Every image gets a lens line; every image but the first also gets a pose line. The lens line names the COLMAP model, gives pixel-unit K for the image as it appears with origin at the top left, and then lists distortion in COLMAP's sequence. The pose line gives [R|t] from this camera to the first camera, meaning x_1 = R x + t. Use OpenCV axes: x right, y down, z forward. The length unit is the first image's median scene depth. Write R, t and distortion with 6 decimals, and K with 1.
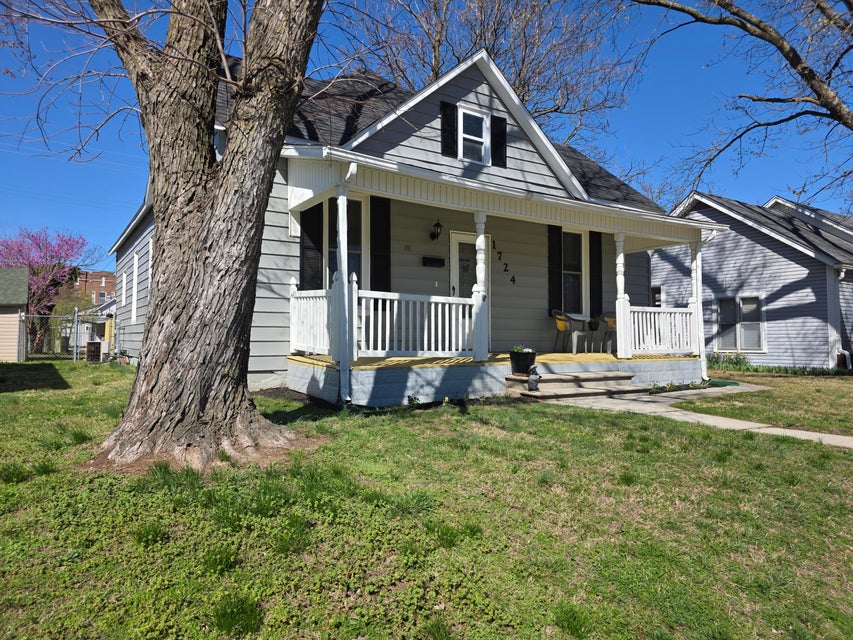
lens RADIAL K [[569.4, 0, 429.0], [0, 569.4, 317.7], [0, 0, 1]] dist [0.042301, -0.032693]
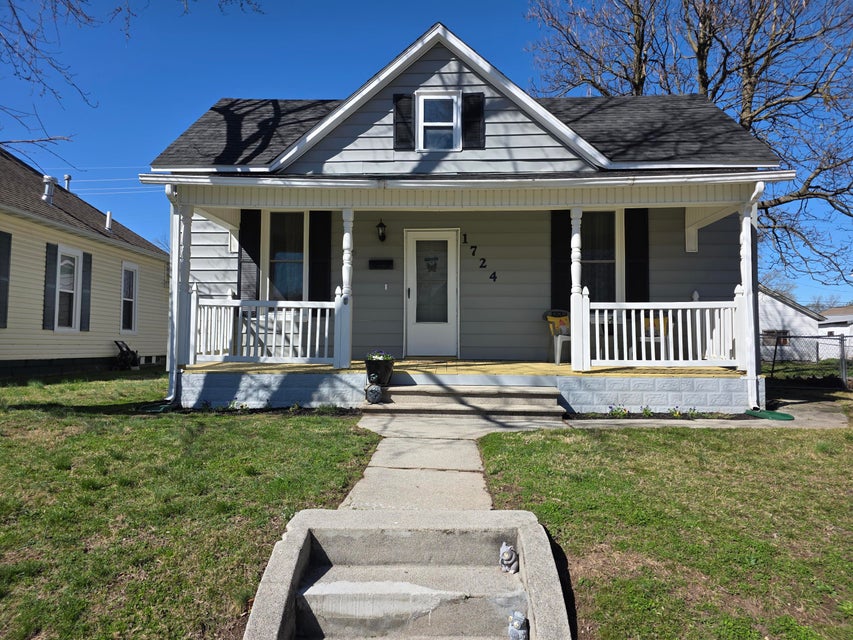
lens RADIAL K [[569.4, 0, 430.0], [0, 569.4, 318.9], [0, 0, 1]] dist [0.042301, -0.032693]
pose [[0.812056, -0.021957, -0.583167, 0.613930], [0.016771, 0.999757, -0.014289, 0.008835], [0.583339, 0.001823, 0.812227, 0.263157]]
